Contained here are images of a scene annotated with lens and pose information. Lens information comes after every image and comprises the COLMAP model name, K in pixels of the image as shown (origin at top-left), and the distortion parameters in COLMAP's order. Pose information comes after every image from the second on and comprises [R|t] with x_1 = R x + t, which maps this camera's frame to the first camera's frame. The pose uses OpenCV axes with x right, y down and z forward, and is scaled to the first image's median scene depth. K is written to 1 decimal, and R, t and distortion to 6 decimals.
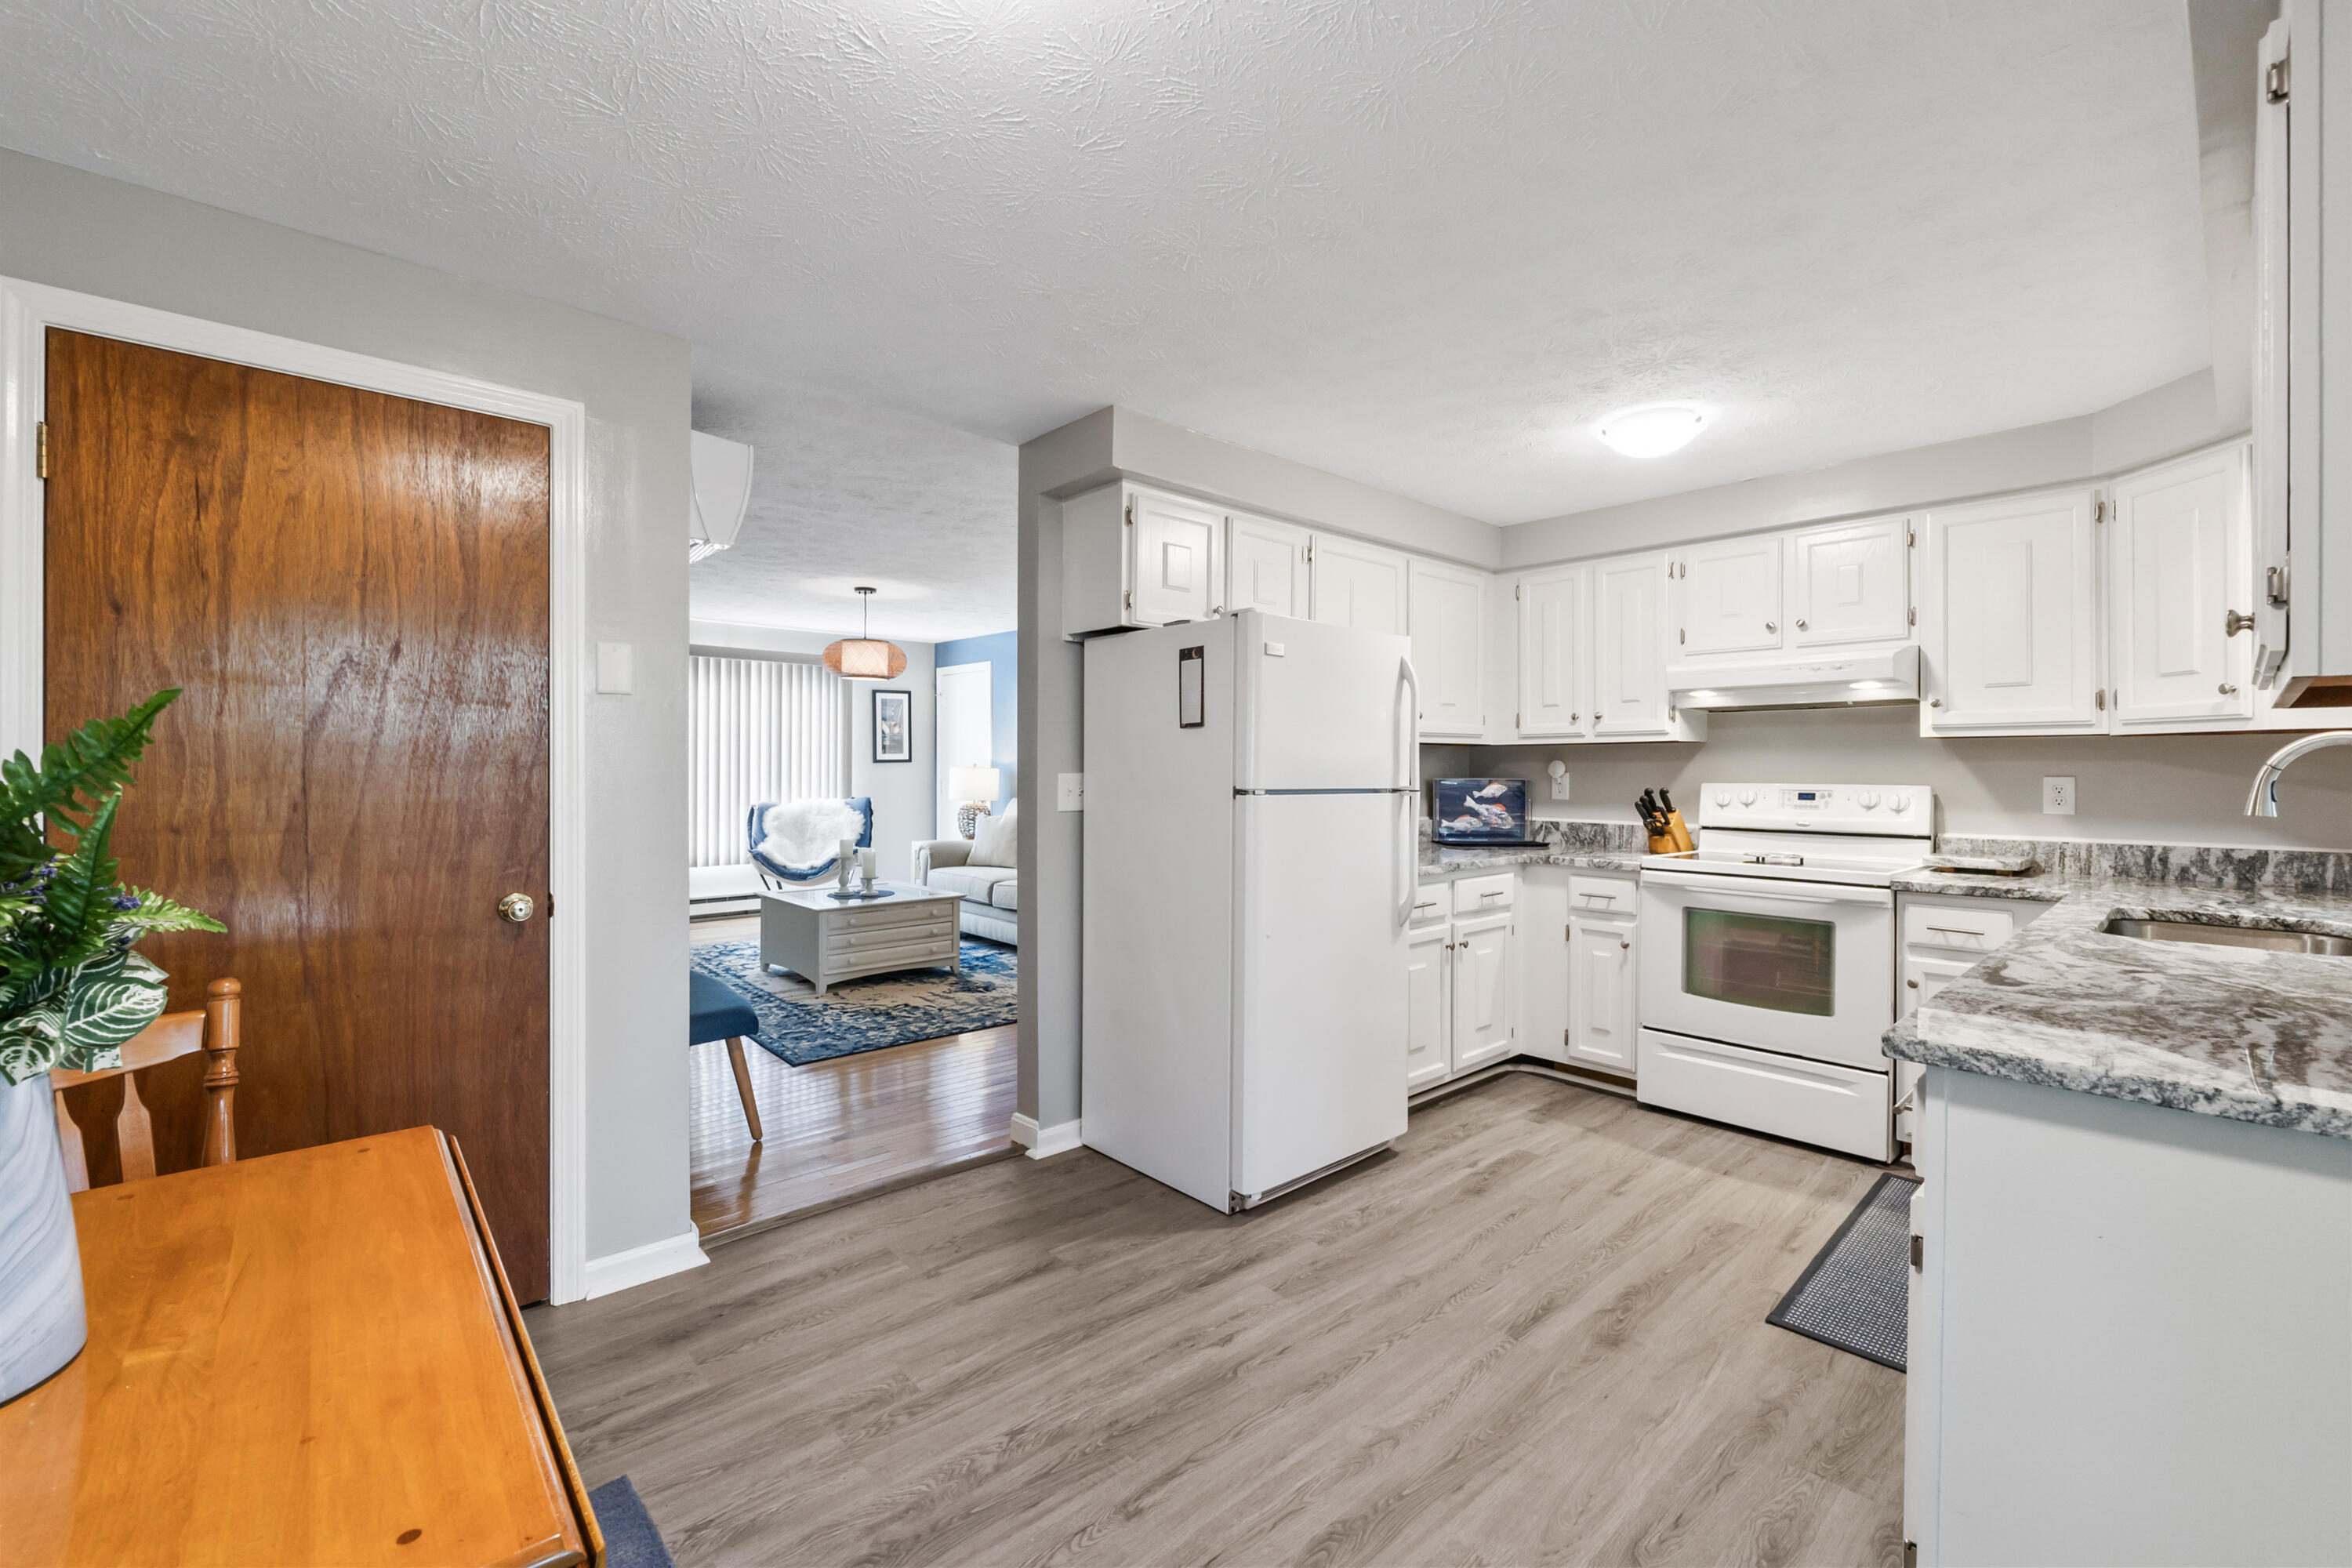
lens RADIAL K [[983.4, 0, 1175.7], [0, 983.4, 768.6], [0, 0, 1]] dist [-0.006073, -0.001098]
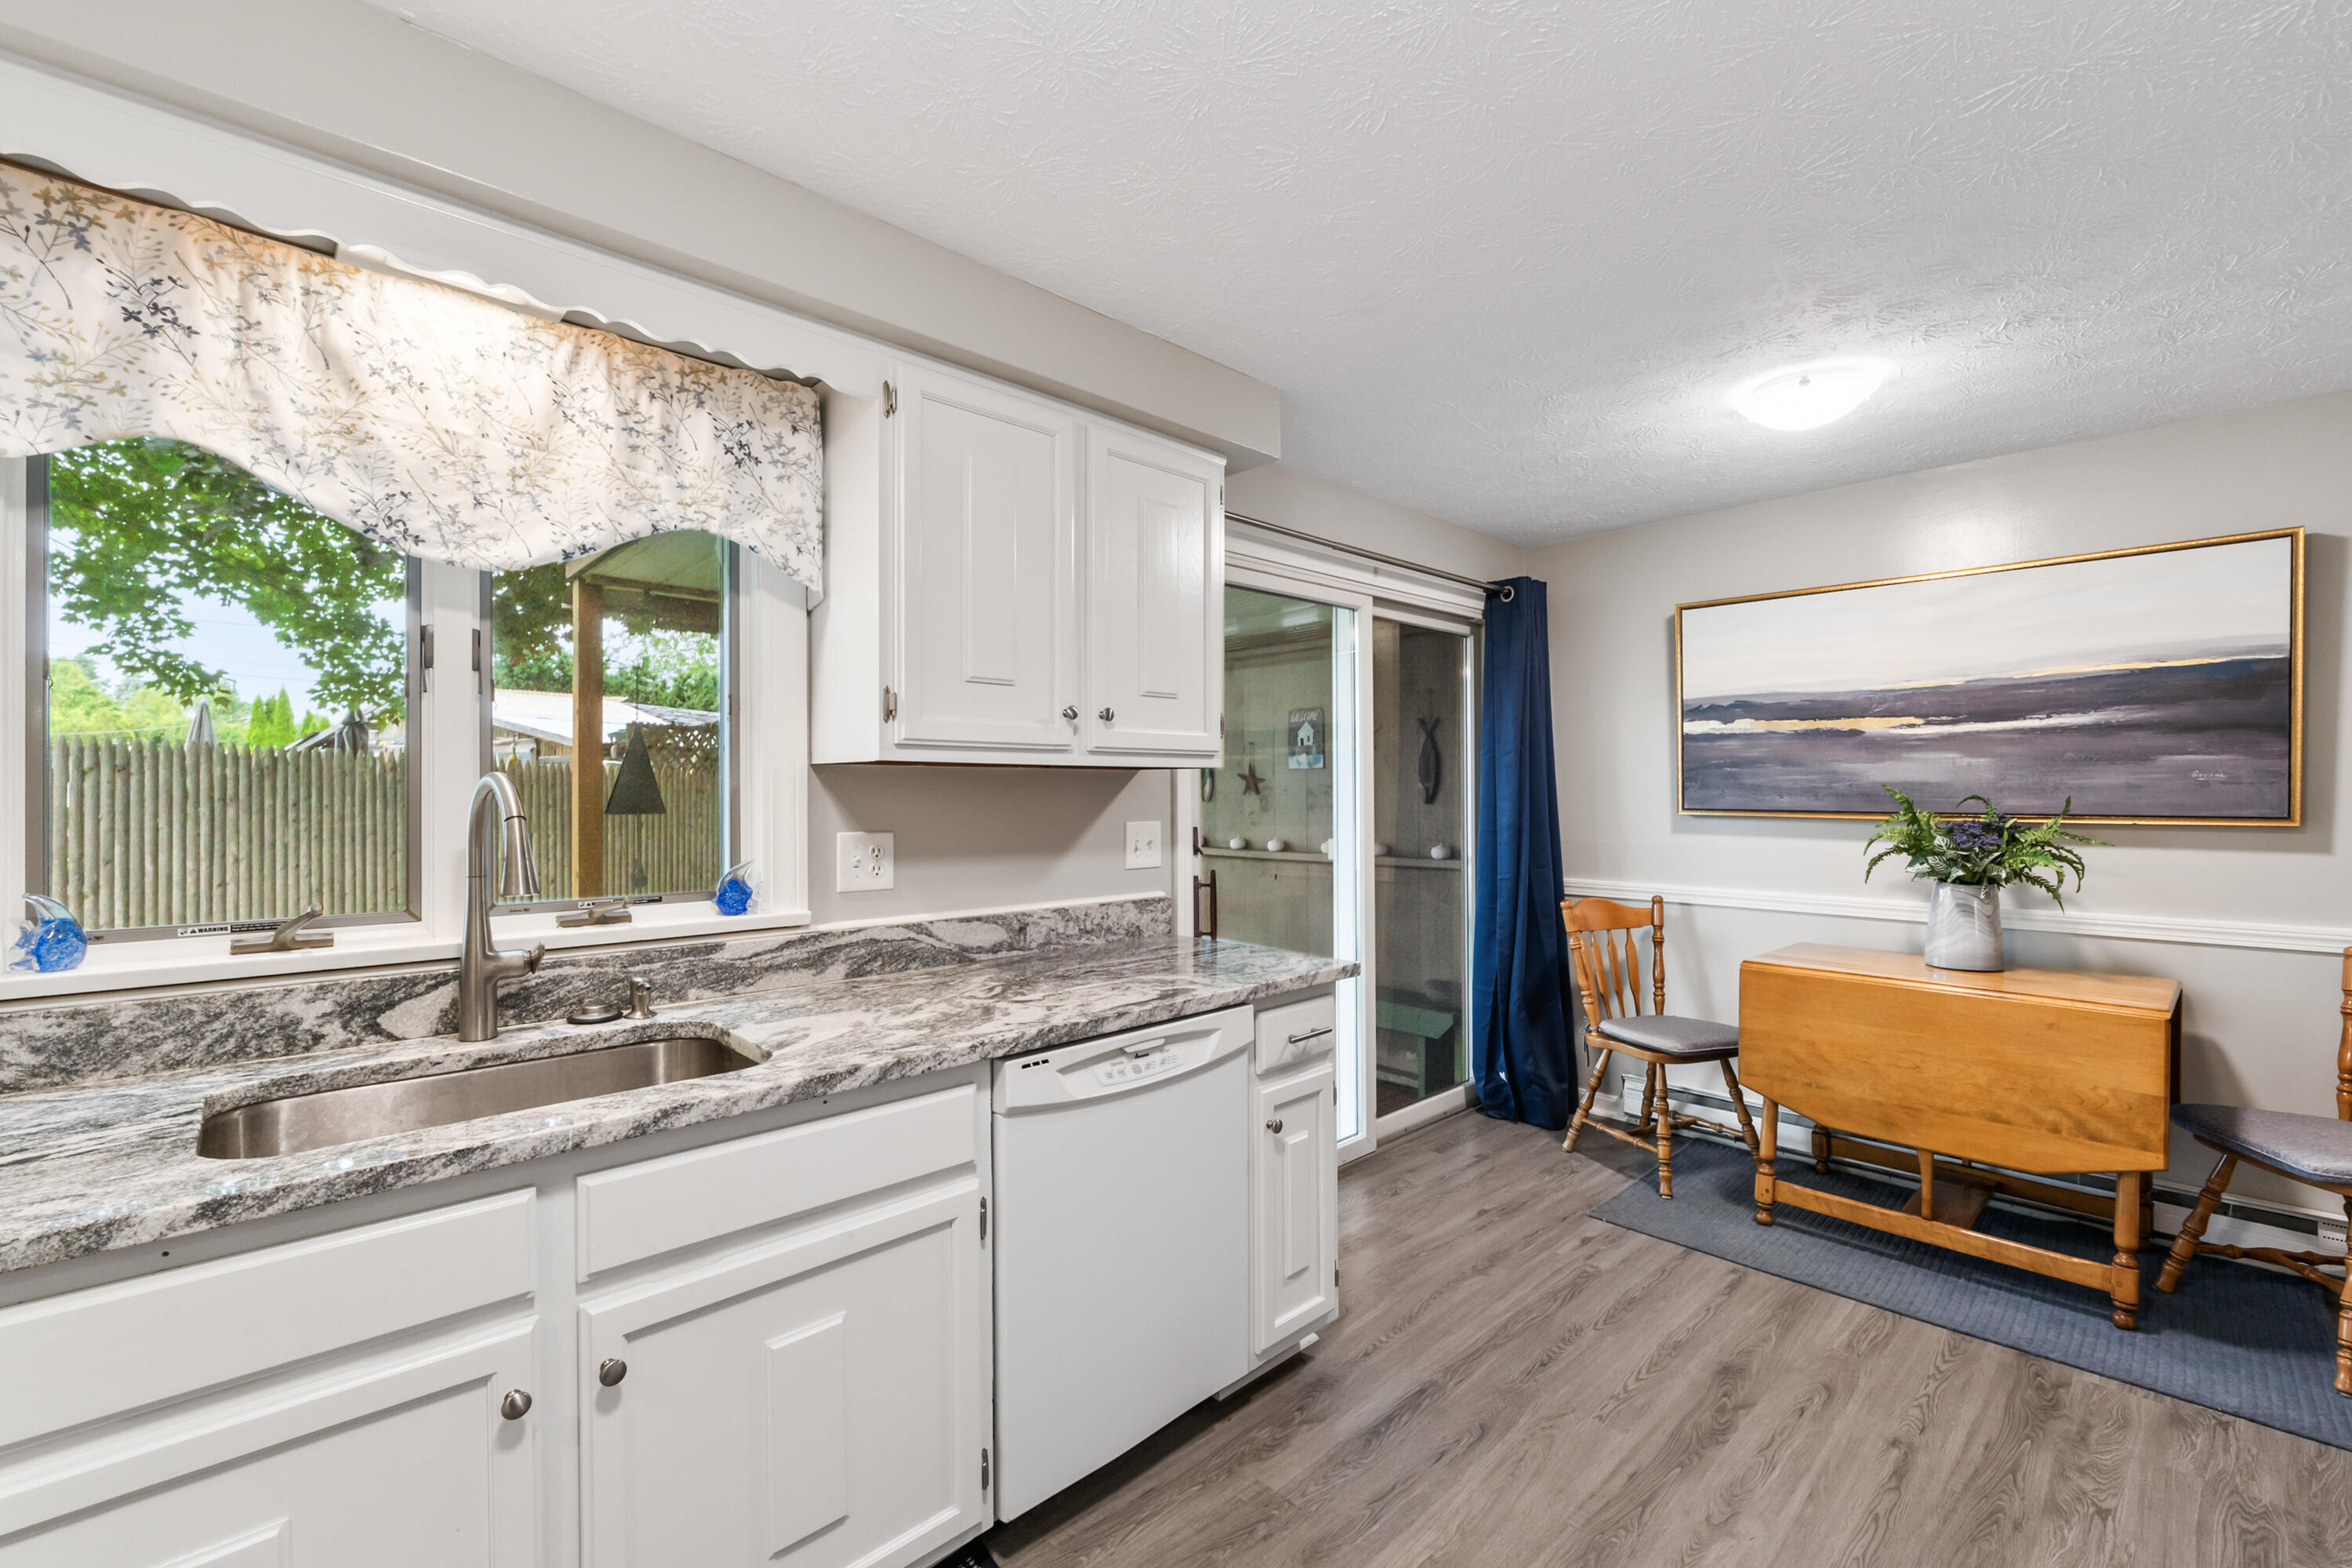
lens RADIAL K [[983.4, 0, 1175.6], [0, 983.4, 792.5], [0, 0, 1]] dist [-0.006073, -0.001098]
pose [[-0.999864, -0.001411, -0.016429, 0.436559], [-0.001502, 0.999983, 0.005566, -0.017265], [0.016421, 0.005590, -0.999850, 1.110816]]
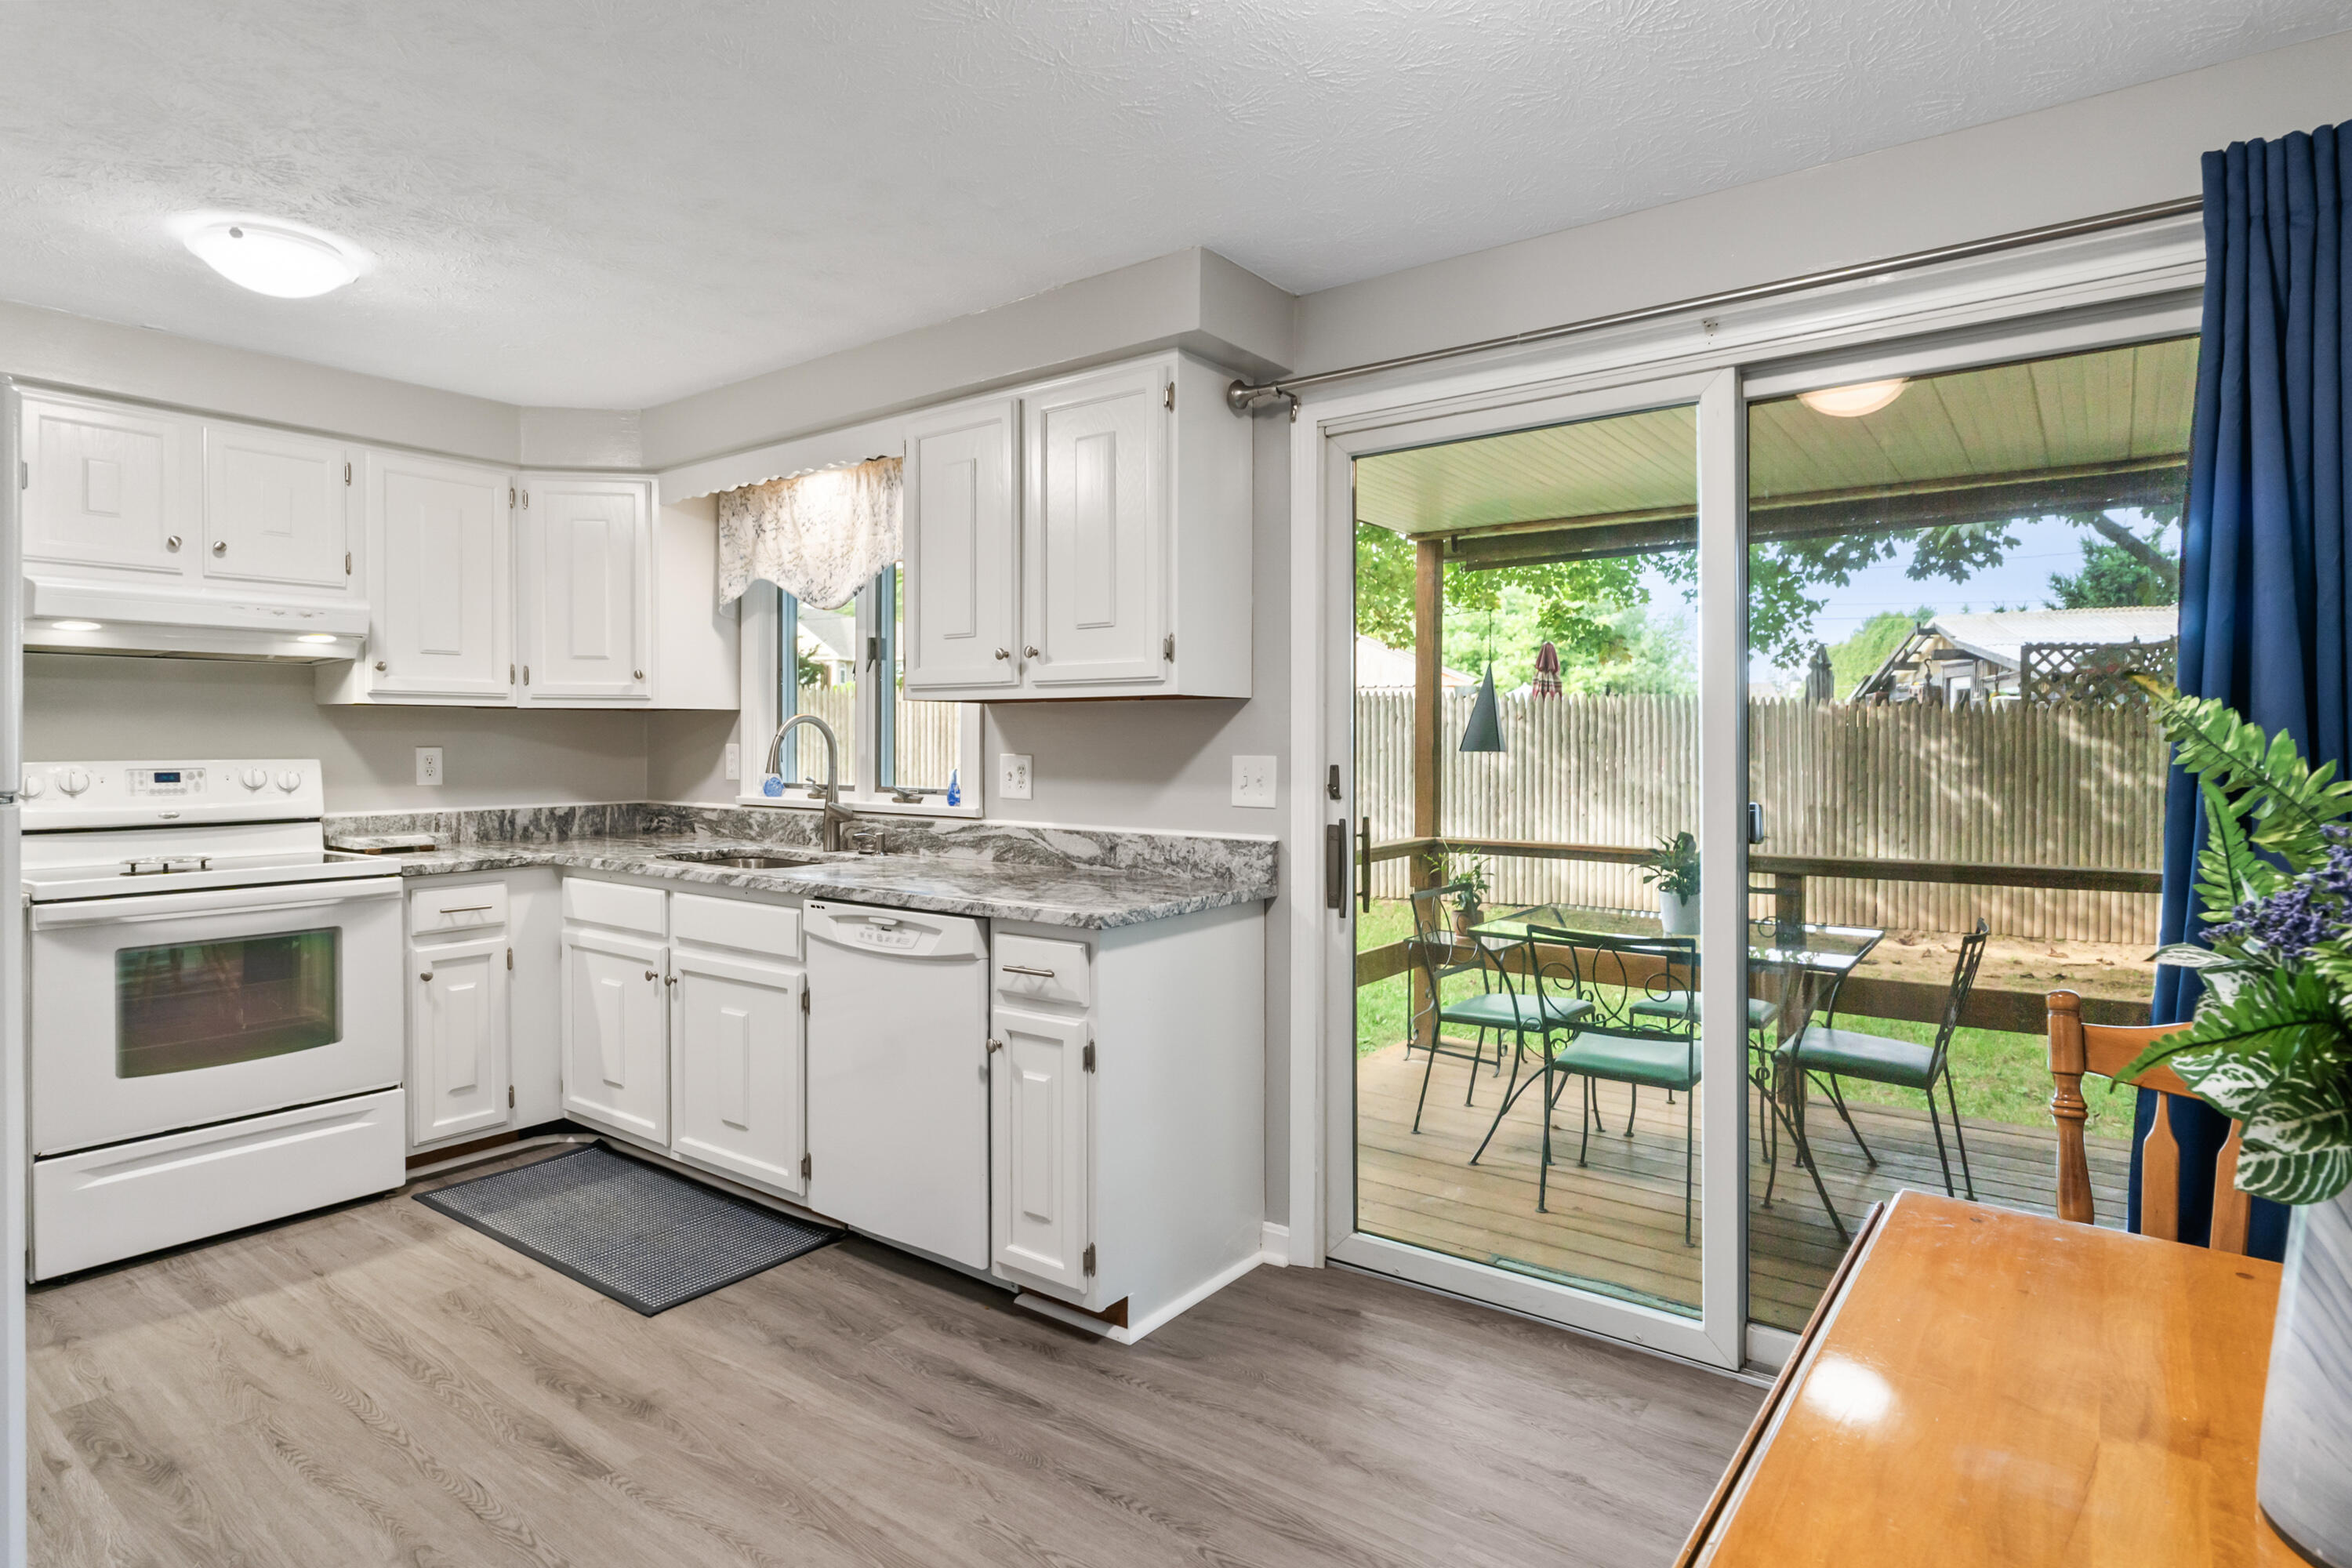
lens RADIAL K [[1234.1, 0, 1179.5], [0, 1234.1, 743.7], [0, 0, 1]] dist [-0.003448, -0.001204]
pose [[-0.187782, -0.006428, 0.982190, -0.474717], [0.000781, 0.999977, 0.006694, -0.003058], [-0.982210, 0.002024, -0.187773, 0.501779]]
